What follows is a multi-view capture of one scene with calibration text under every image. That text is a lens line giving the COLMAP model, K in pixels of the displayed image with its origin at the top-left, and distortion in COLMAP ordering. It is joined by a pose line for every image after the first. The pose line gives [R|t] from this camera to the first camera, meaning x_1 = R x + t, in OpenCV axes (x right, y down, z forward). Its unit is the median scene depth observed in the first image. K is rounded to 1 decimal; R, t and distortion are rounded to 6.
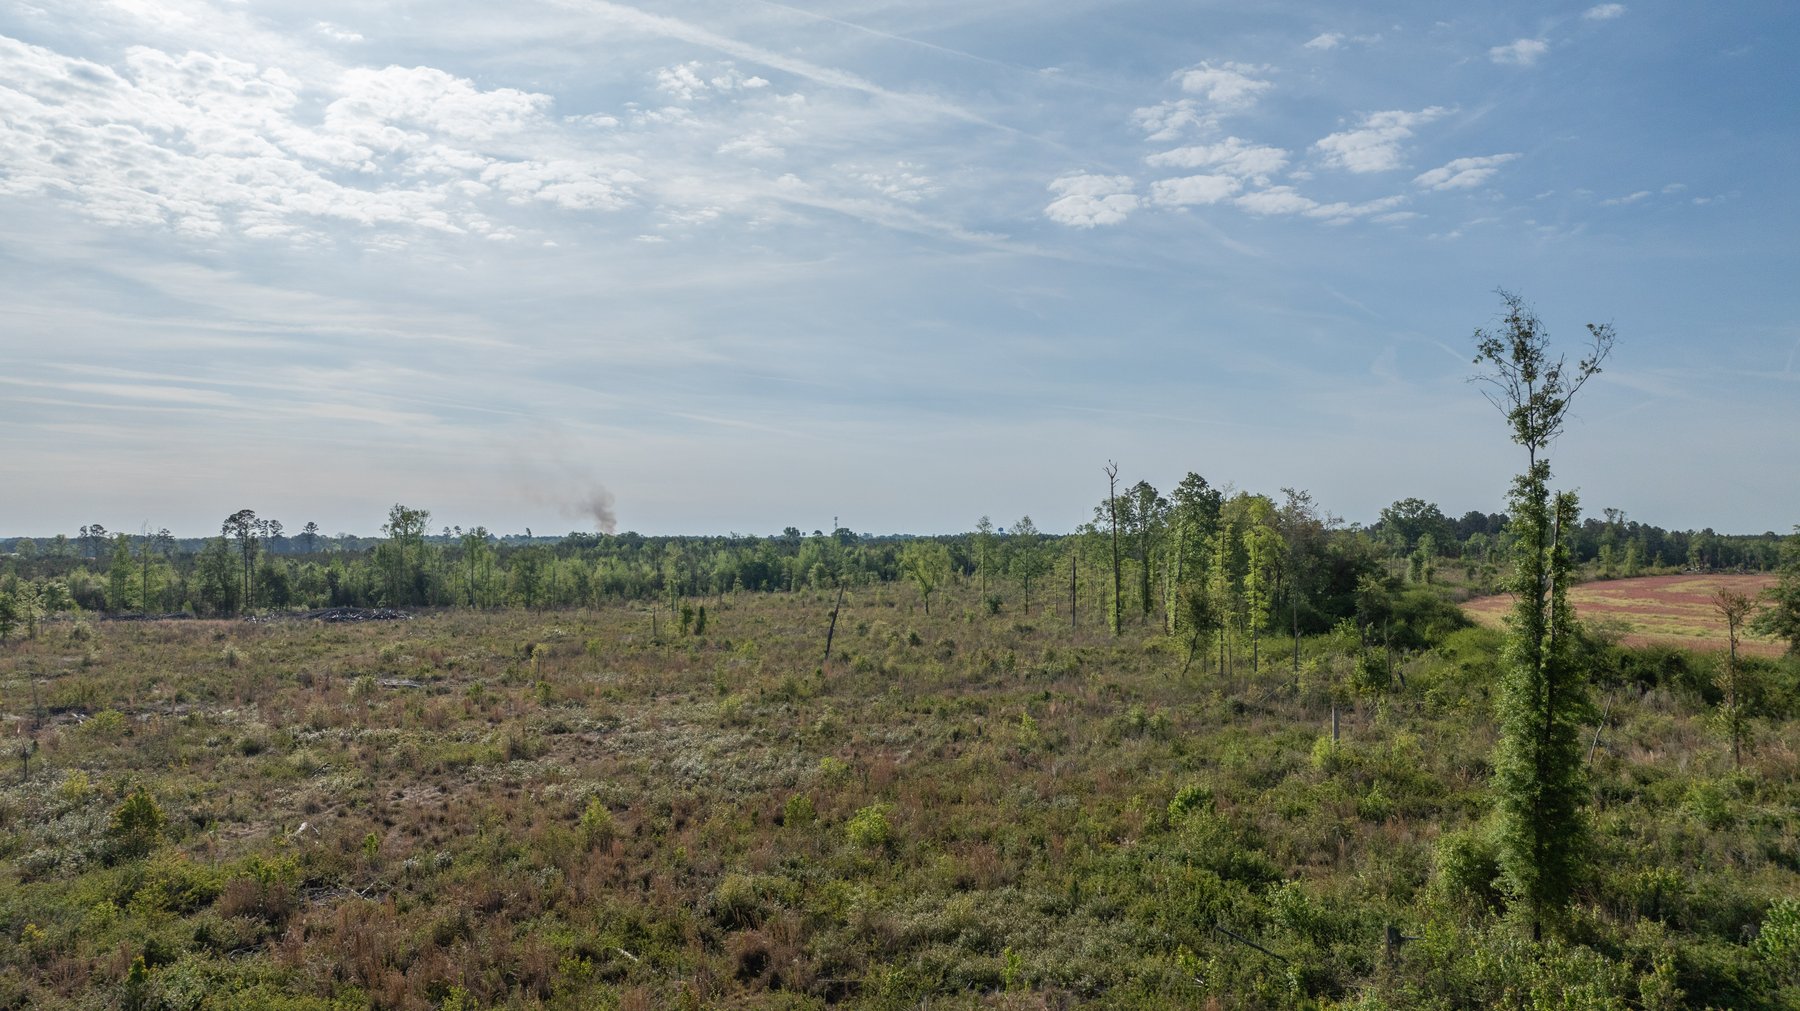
lens RADIAL K [[1261.0, 0, 890.5], [0, 1261.0, 504.1], [0, 0, 1]] dist [-0.037842, 0.030186]
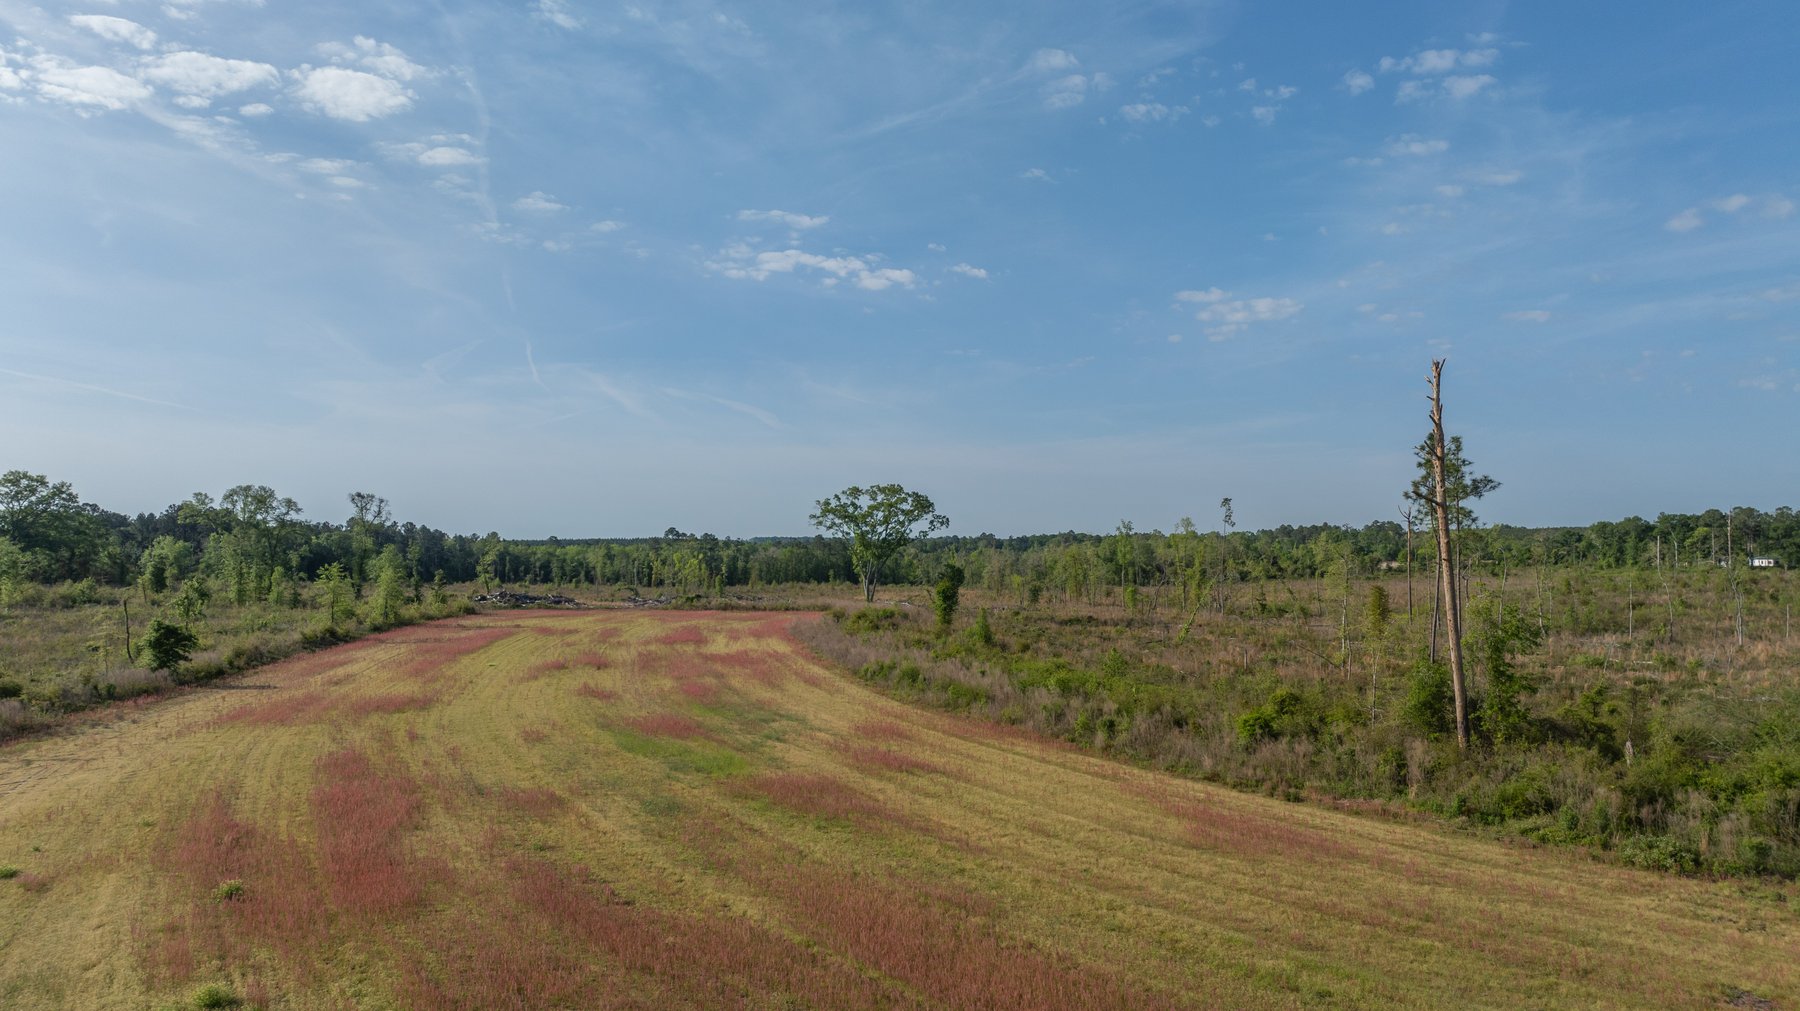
lens RADIAL K [[1261.0, 0, 886.2], [0, 1261.0, 497.2], [0, 0, 1]] dist [-0.037842, 0.030186]
pose [[0.626795, 0.025434, 0.778769, 0.298698], [-0.018158, 0.999672, -0.018035, 0.011117], [-0.778973, -0.002836, 0.627051, 0.485120]]
